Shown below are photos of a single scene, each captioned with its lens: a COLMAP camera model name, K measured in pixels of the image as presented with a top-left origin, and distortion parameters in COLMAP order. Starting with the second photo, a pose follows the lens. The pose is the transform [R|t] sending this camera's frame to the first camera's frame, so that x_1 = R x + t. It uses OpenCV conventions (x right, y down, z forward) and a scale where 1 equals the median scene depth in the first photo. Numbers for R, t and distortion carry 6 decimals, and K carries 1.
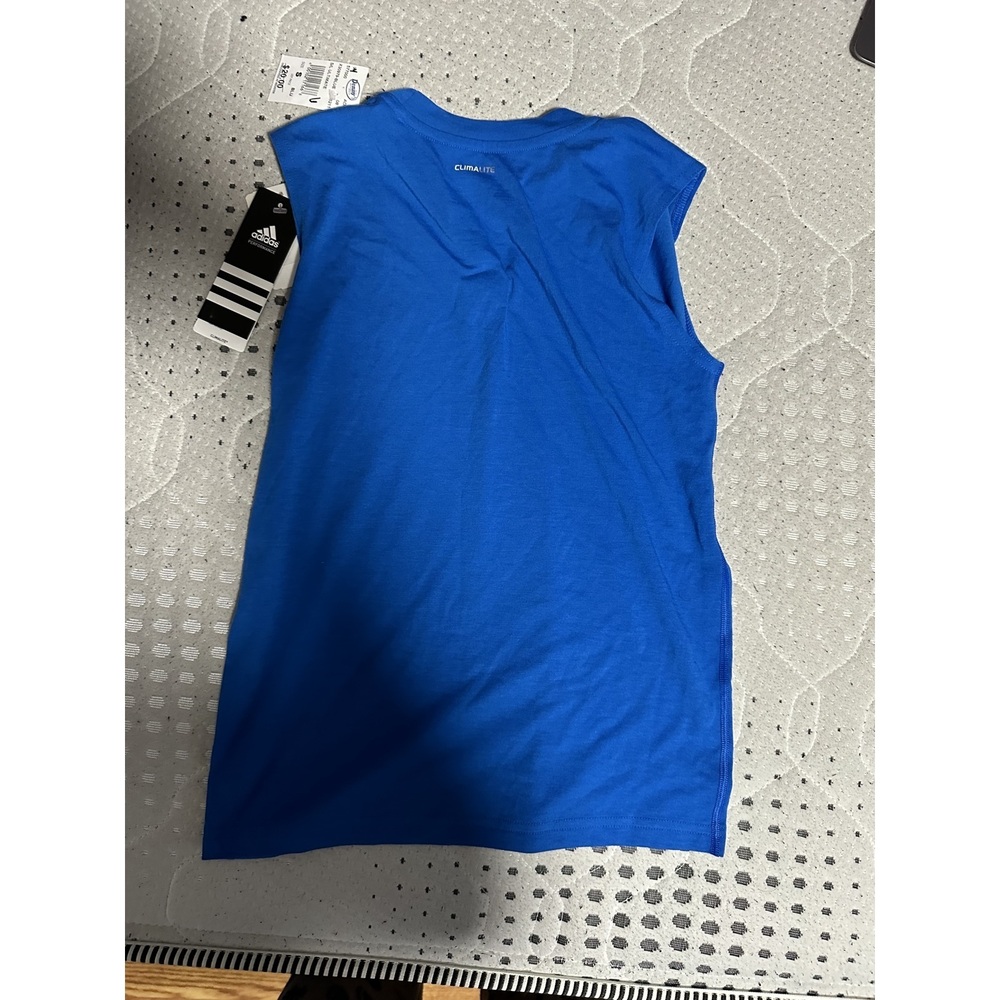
lens RADIAL K [[756.3, 0, 497.1], [0, 756.3, 496.8], [0, 0, 1]] dist [-0.020640, -0.001680]
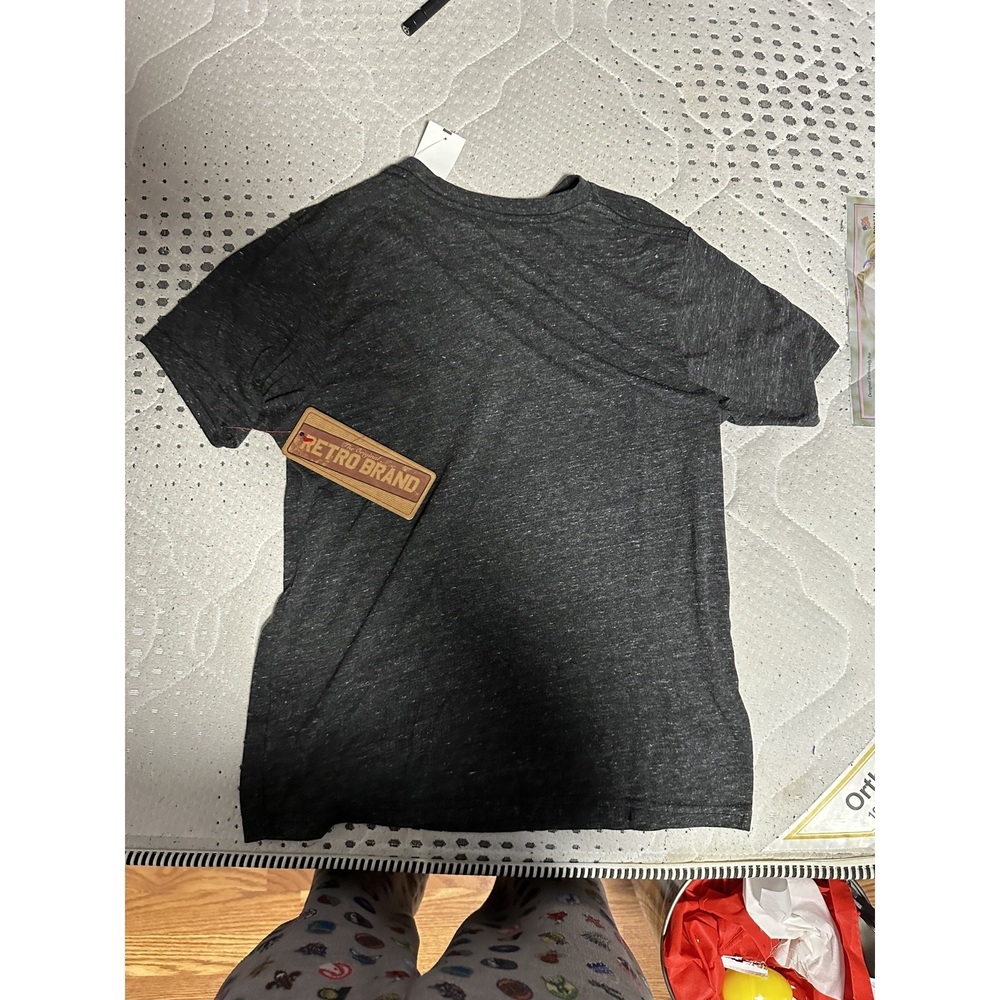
lens RADIAL K [[756.3, 0, 507.8], [0, 756.3, 501.1], [0, 0, 1]] dist [-0.020640, -0.001680]
pose [[0.998698, -0.047151, 0.019459, 0.316540], [0.048026, 0.997728, -0.047249, 0.114560], [-0.017187, 0.048122, 0.998694, -0.295643]]
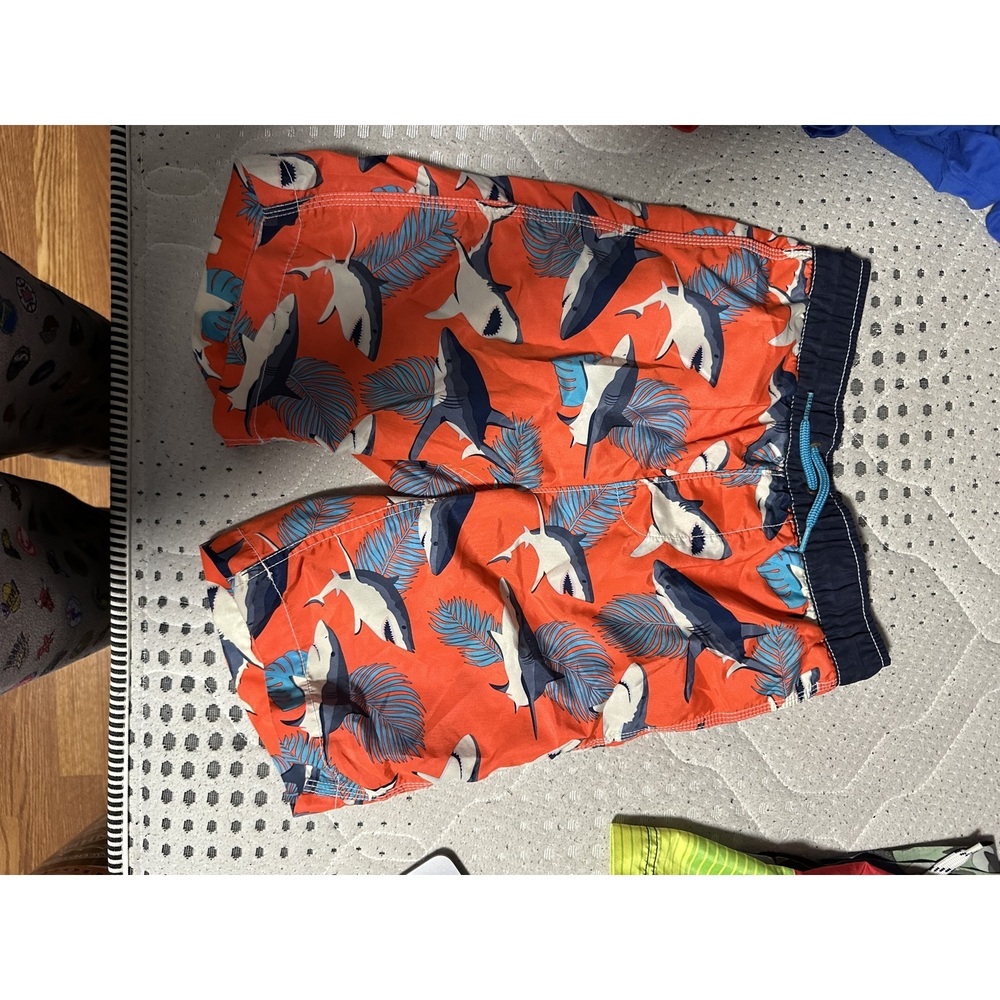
lens RADIAL K [[756.3, 0, 499.8], [0, 756.3, 508.0], [0, 0, 1]] dist [-0.020640, -0.001680]
pose [[0.073189, 0.997303, 0.005536, -0.050017], [-0.997077, 0.073048, 0.022406, 0.093683], [0.021941, -0.007160, 0.999734, -0.024714]]
